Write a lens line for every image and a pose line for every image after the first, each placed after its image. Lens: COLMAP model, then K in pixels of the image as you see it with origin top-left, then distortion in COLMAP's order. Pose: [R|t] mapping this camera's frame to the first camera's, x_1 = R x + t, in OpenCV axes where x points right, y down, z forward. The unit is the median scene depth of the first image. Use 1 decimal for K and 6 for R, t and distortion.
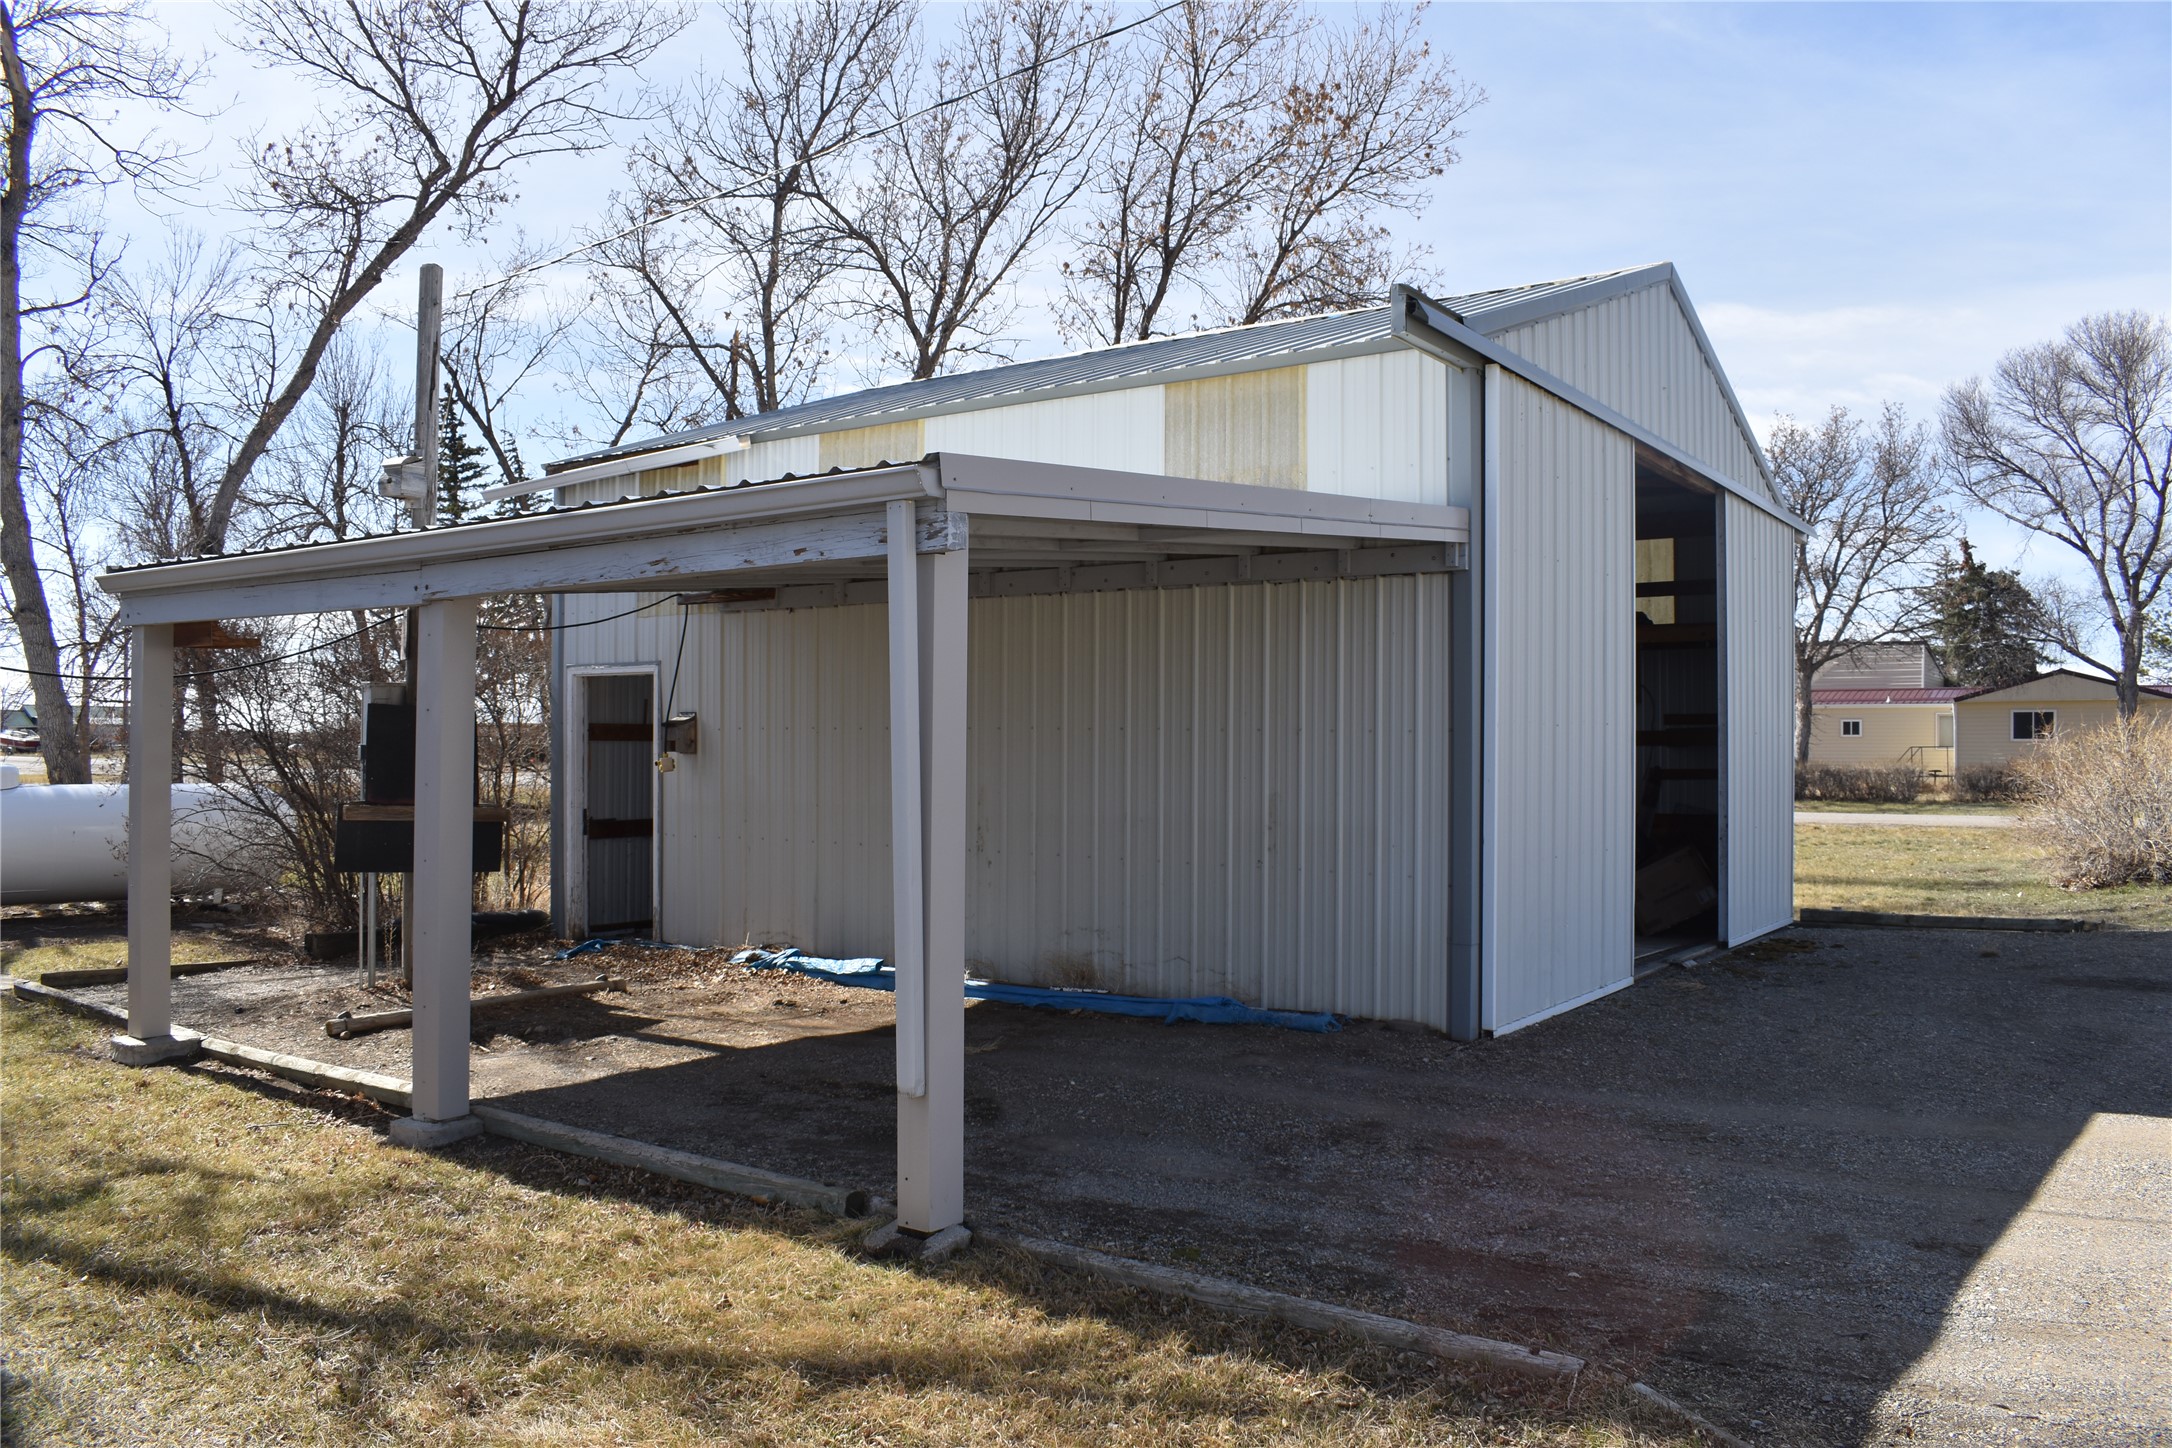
lens RADIAL K [[1691.5, 0, 1086.0], [0, 1691.5, 724.0], [0, 0, 1]] dist [-0.094758, 0.005714]
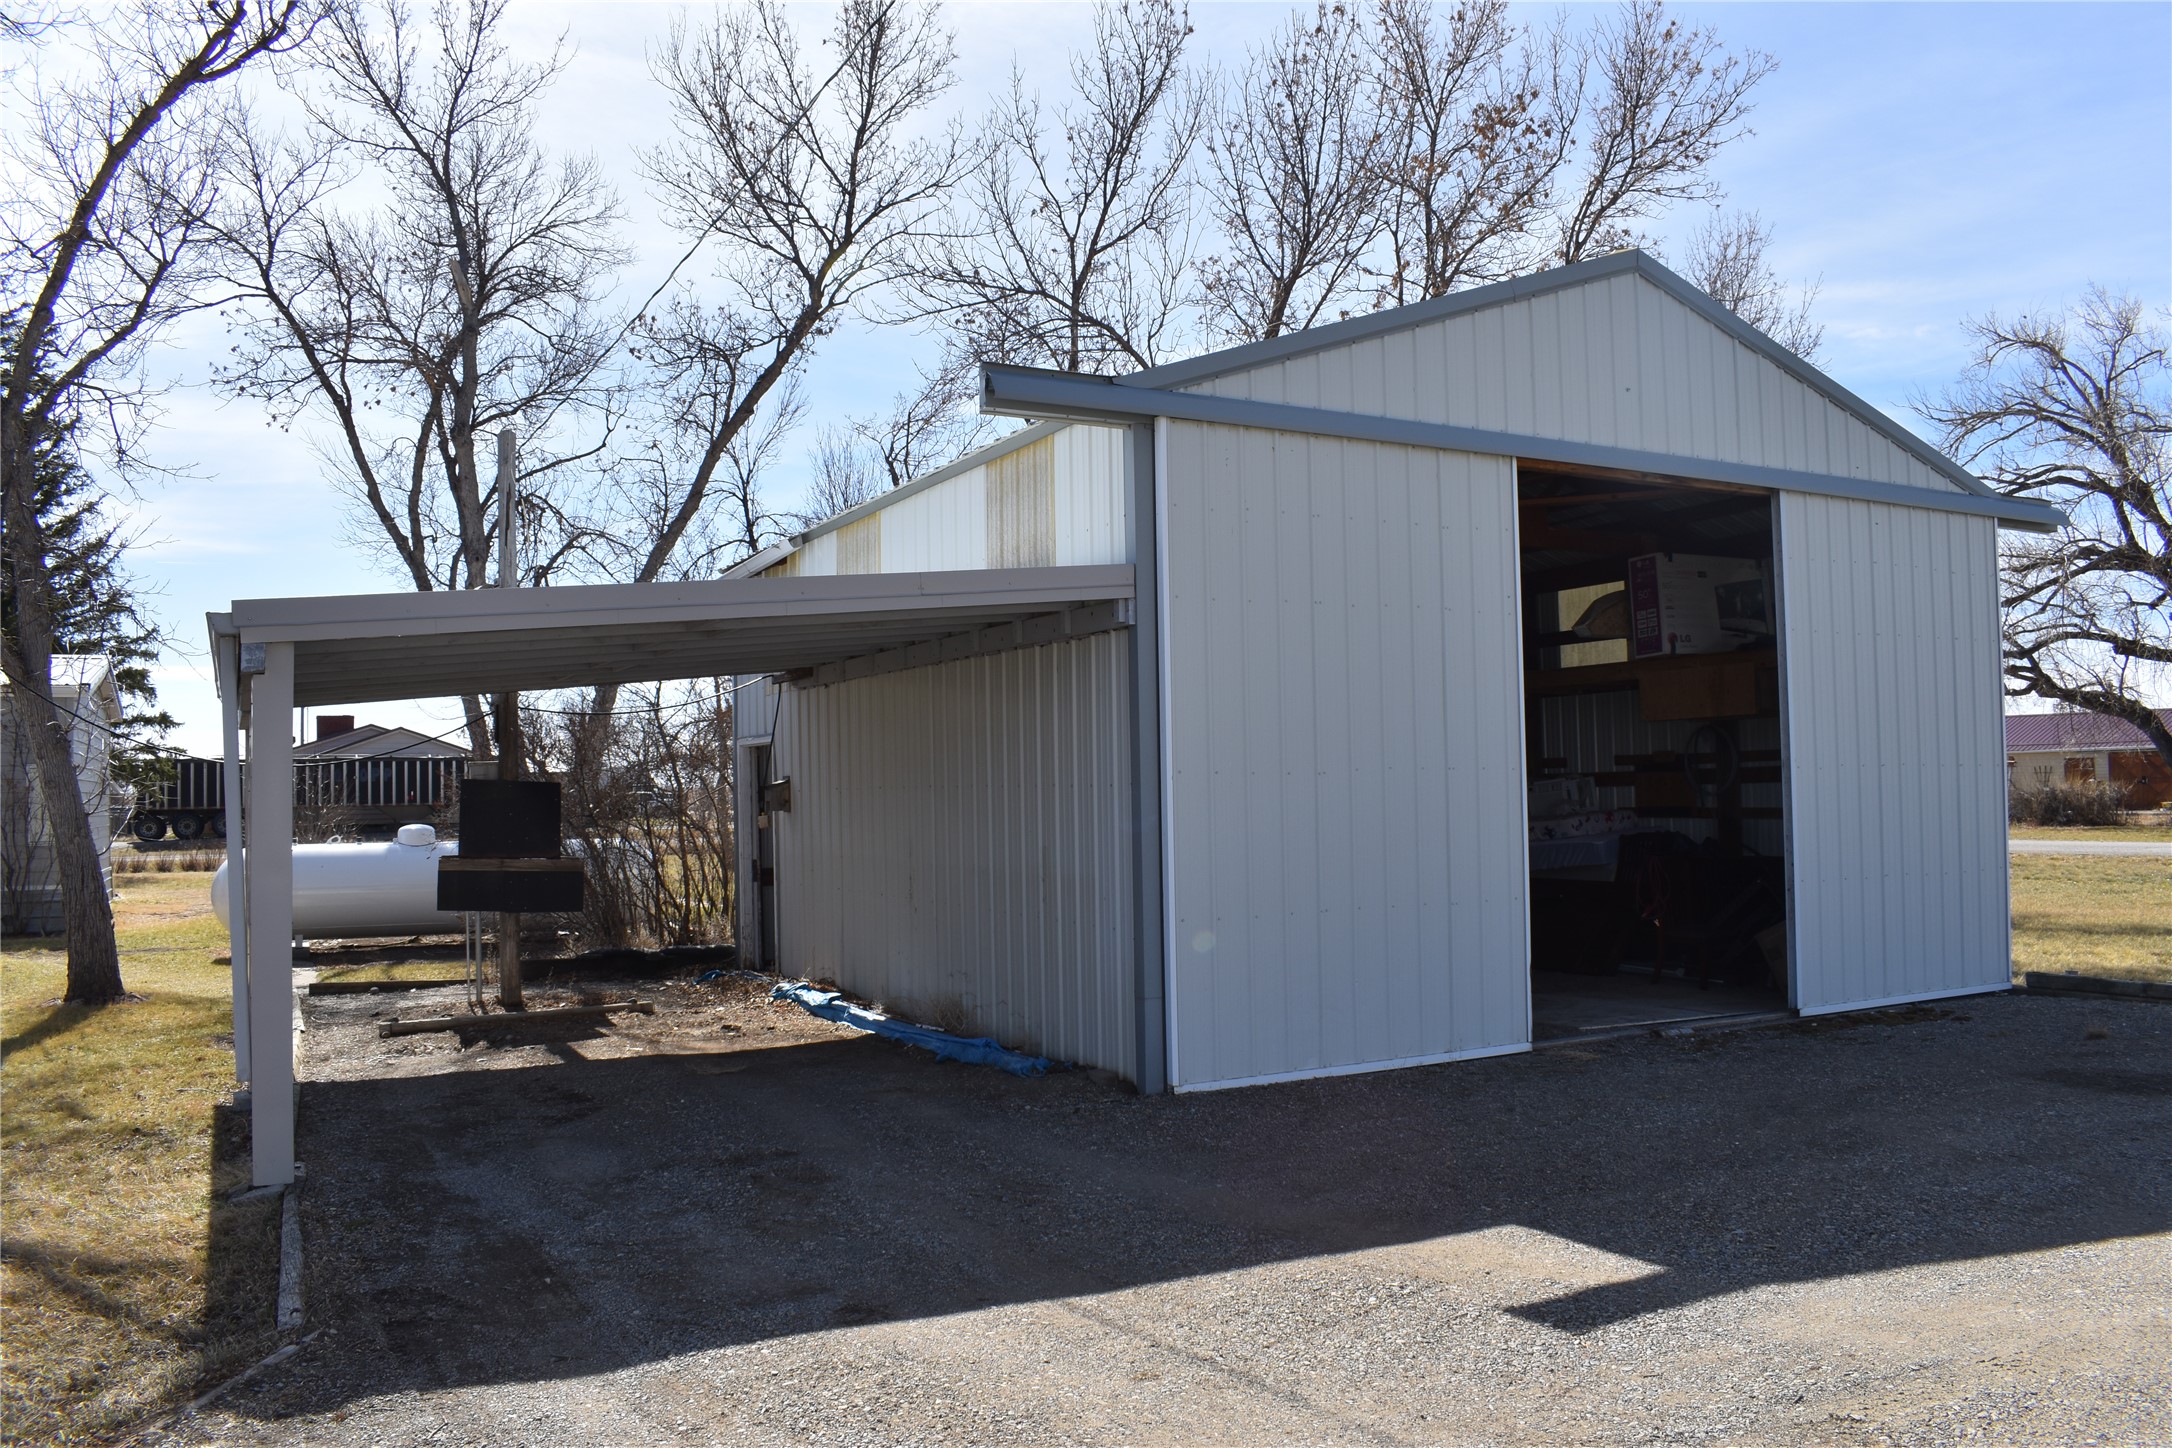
lens RADIAL K [[1691.5, 0, 1086.0], [0, 1691.5, 724.0], [0, 0, 1]] dist [-0.094758, 0.005714]
pose [[0.884641, -0.040023, -0.464552, 0.544100], [0.029287, 0.999111, -0.030307, -0.002138], [0.465353, 0.013206, 0.885027, 0.075181]]
